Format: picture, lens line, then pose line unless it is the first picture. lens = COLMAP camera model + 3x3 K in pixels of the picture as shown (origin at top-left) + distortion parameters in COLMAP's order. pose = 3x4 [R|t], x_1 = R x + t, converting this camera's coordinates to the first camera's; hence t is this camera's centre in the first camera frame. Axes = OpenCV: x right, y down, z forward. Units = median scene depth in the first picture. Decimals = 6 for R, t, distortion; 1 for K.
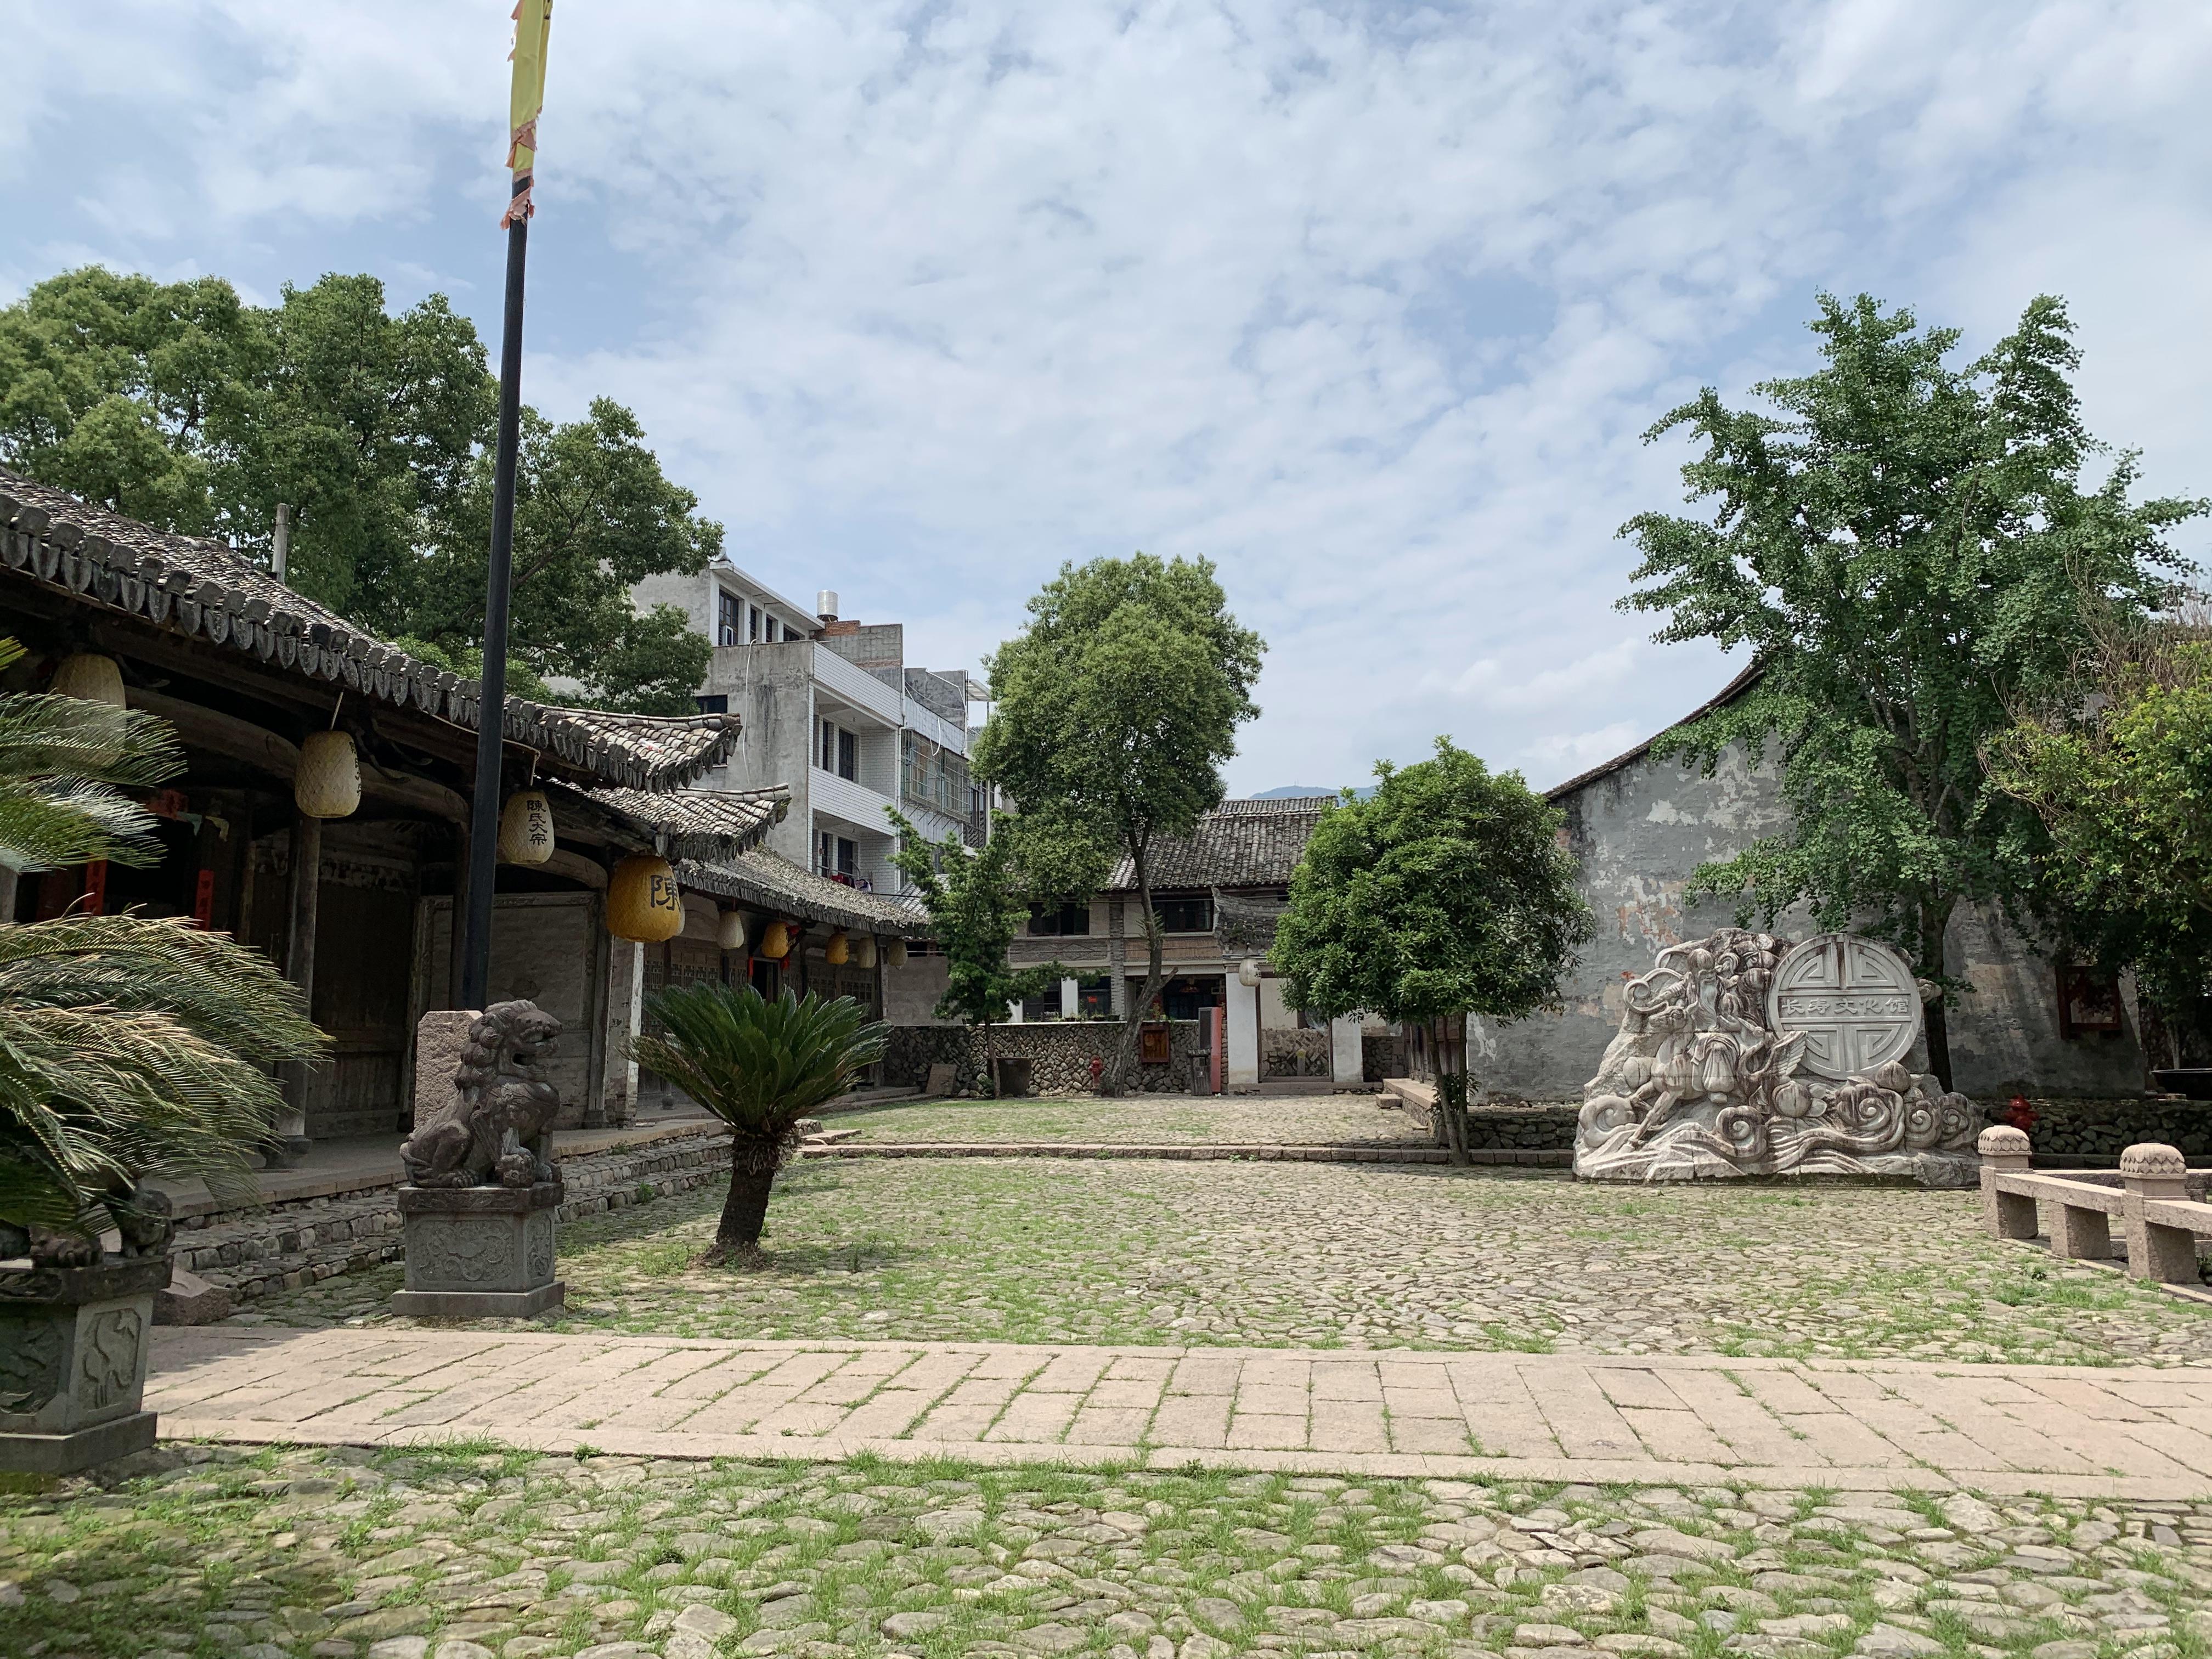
lens RADIAL K [[1681.1, 0, 1078.6], [0, 1681.1, 800.7], [0, 0, 1]] dist [0.018857, -0.025421]
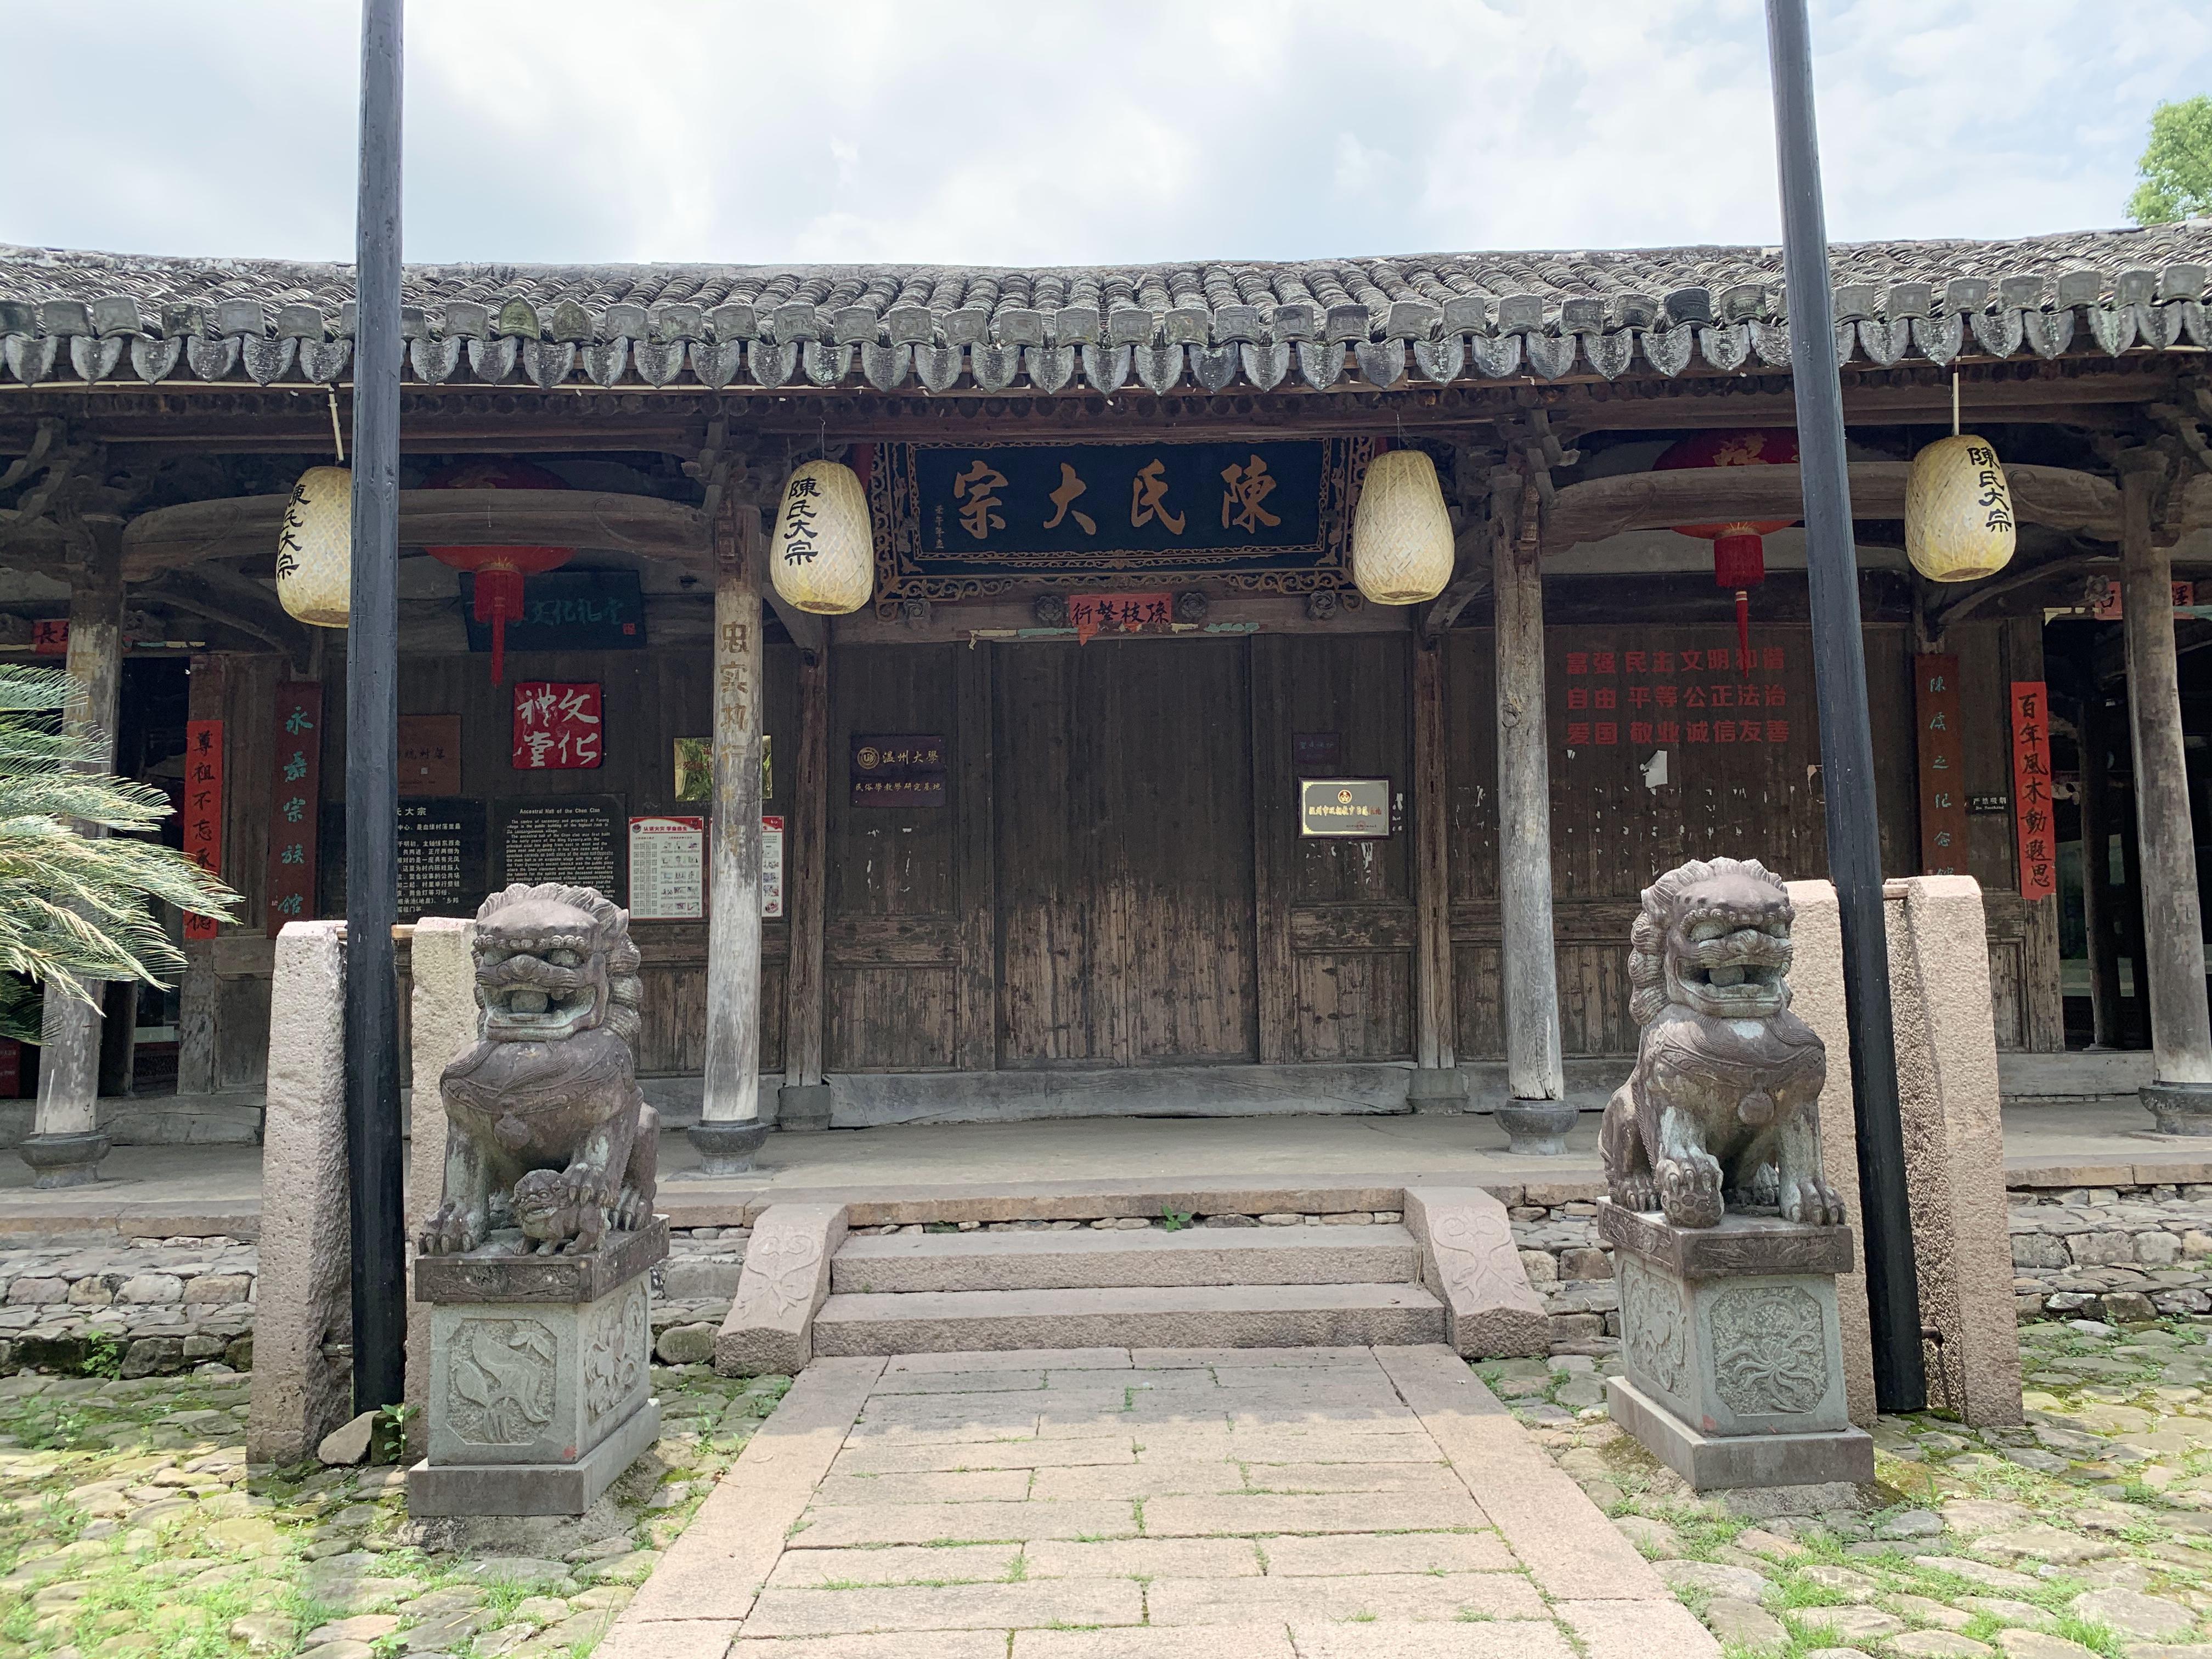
lens RADIAL K [[1681.1, 0, 1140.5], [0, 1681.1, 840.4], [0, 0, 1]] dist [0.018857, -0.025421]
pose [[0.132927, -0.075022, -0.988282, 0.154597], [0.163398, 0.985146, -0.052806, 0.114539], [0.977564, -0.154464, 0.143211, 0.782865]]
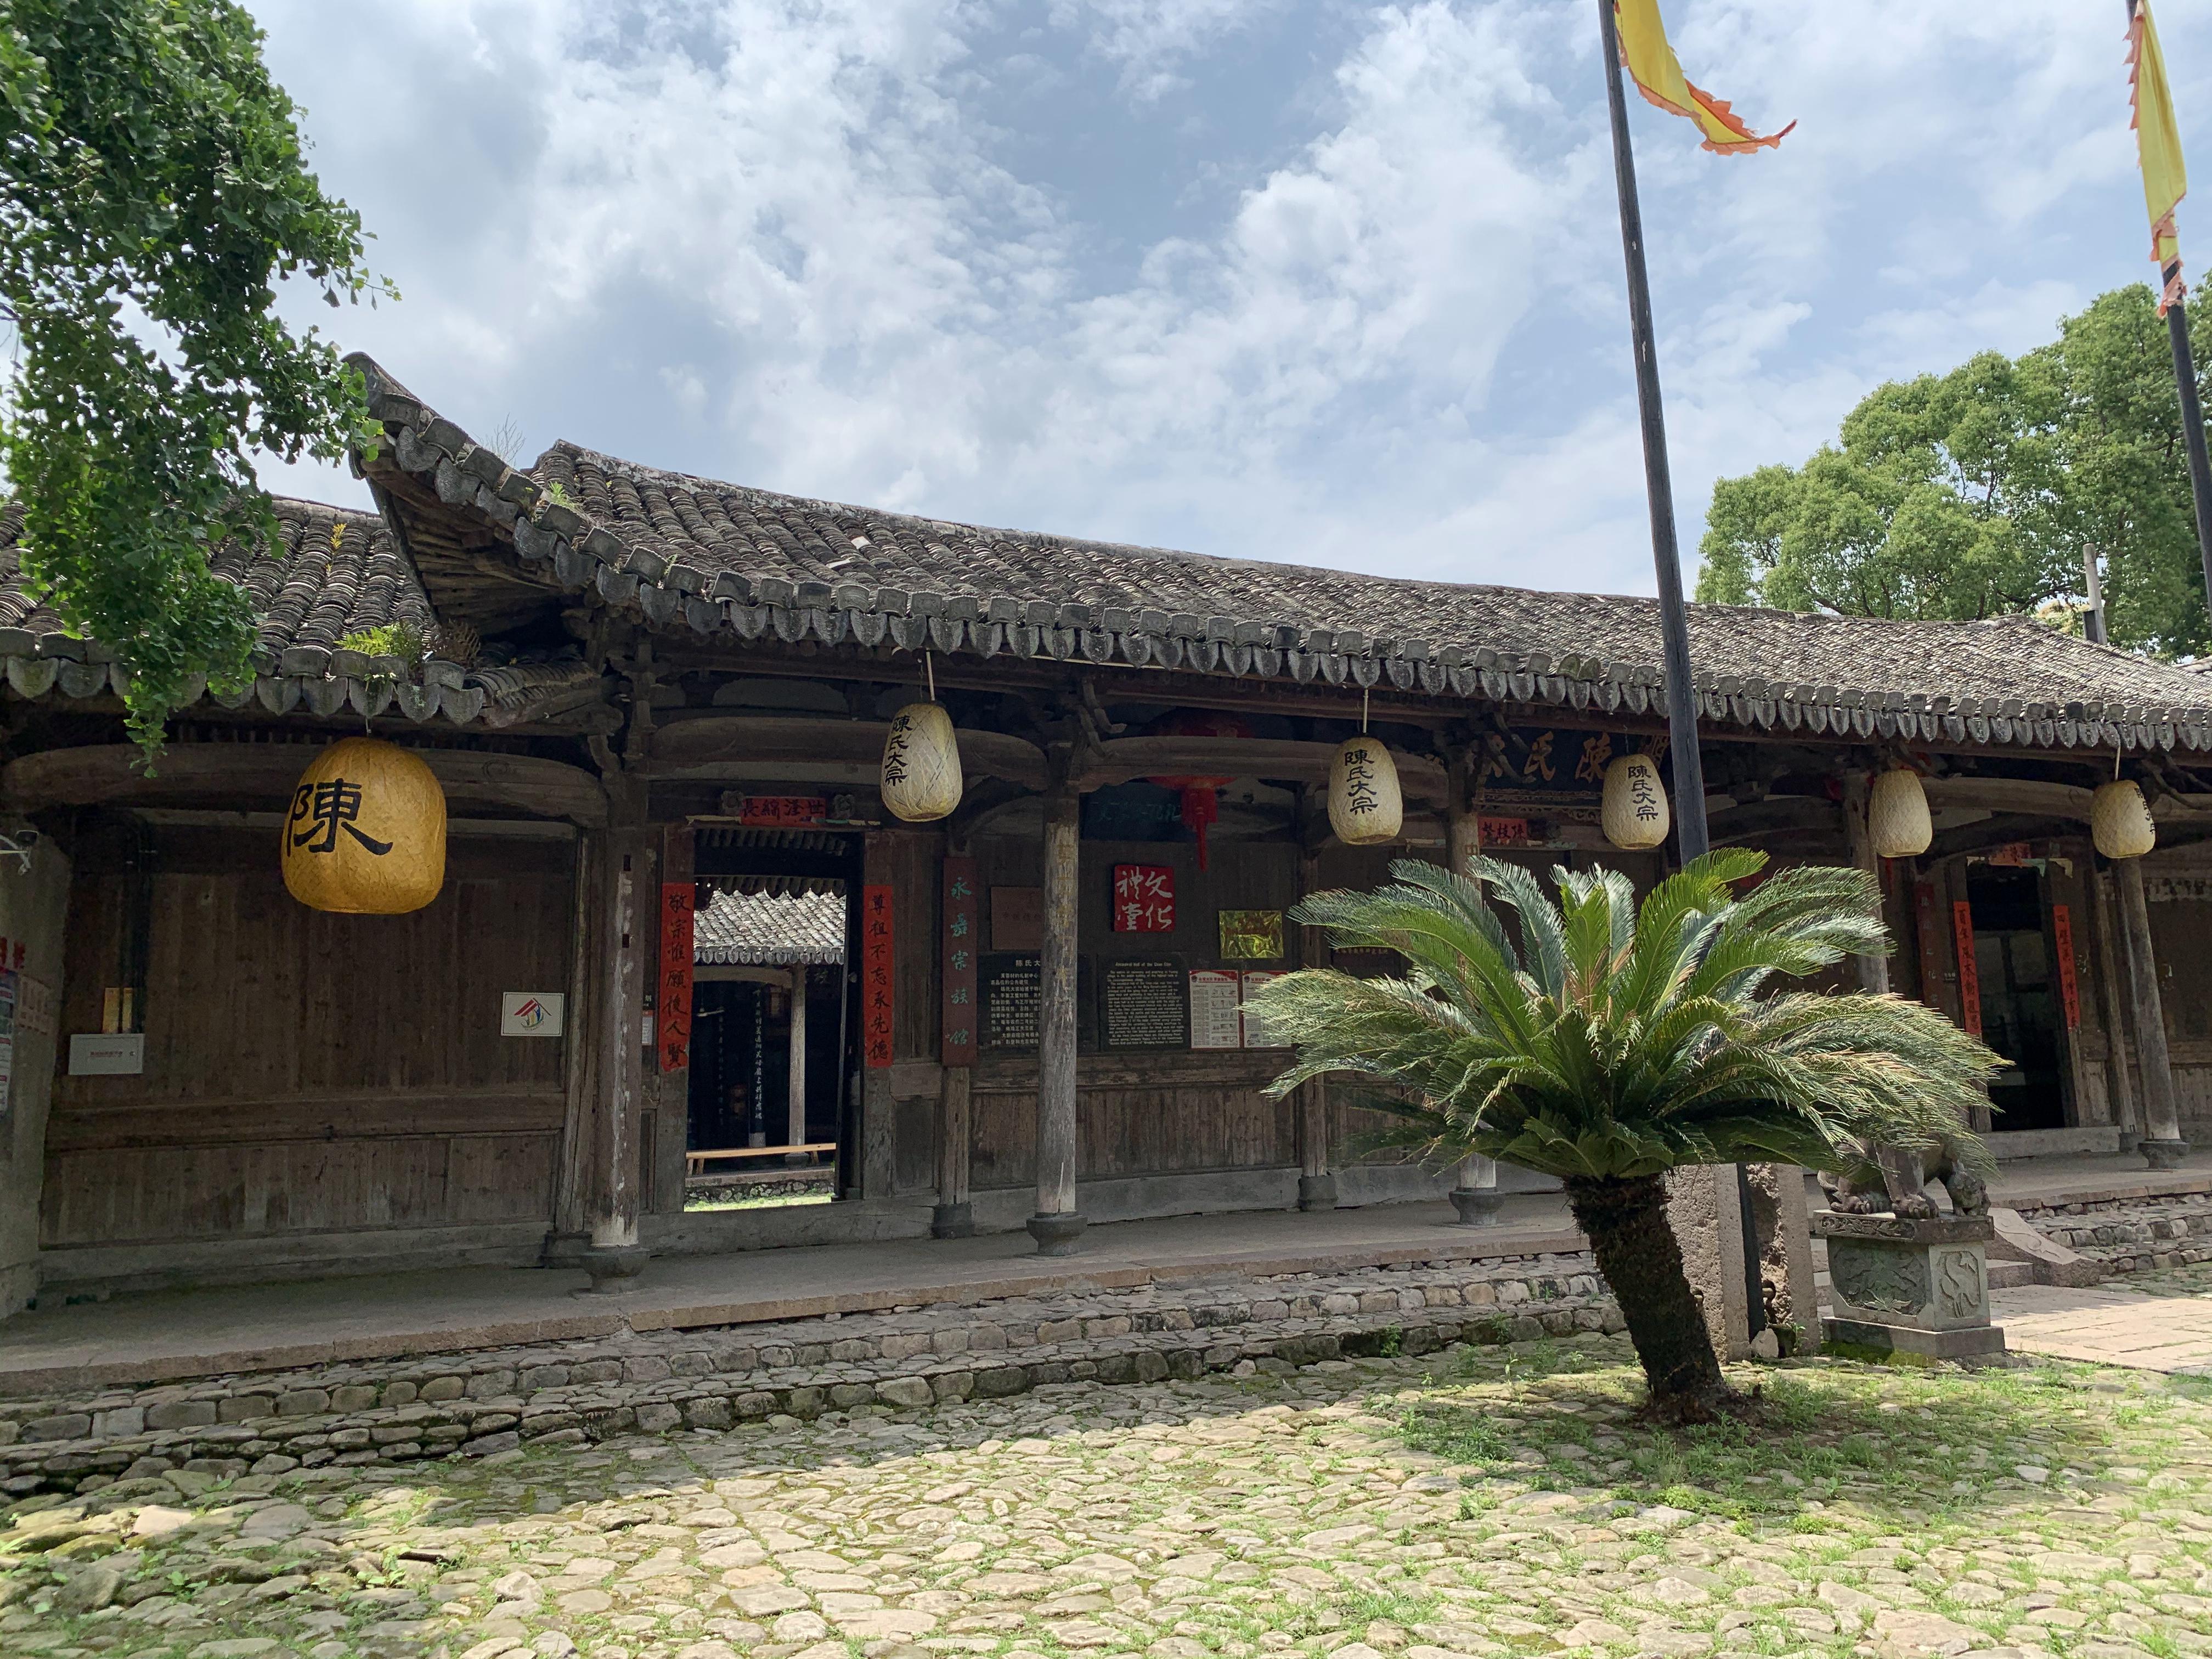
lens RADIAL K [[1681.1, 0, 1106.6], [0, 1681.1, 811.9], [0, 0, 1]] dist [0.018857, -0.025421]
pose [[0.506341, -0.158170, -0.847704, 0.223860], [0.158004, 0.983409, -0.089114, -0.035810], [0.847734, -0.088819, 0.522932, -0.221319]]
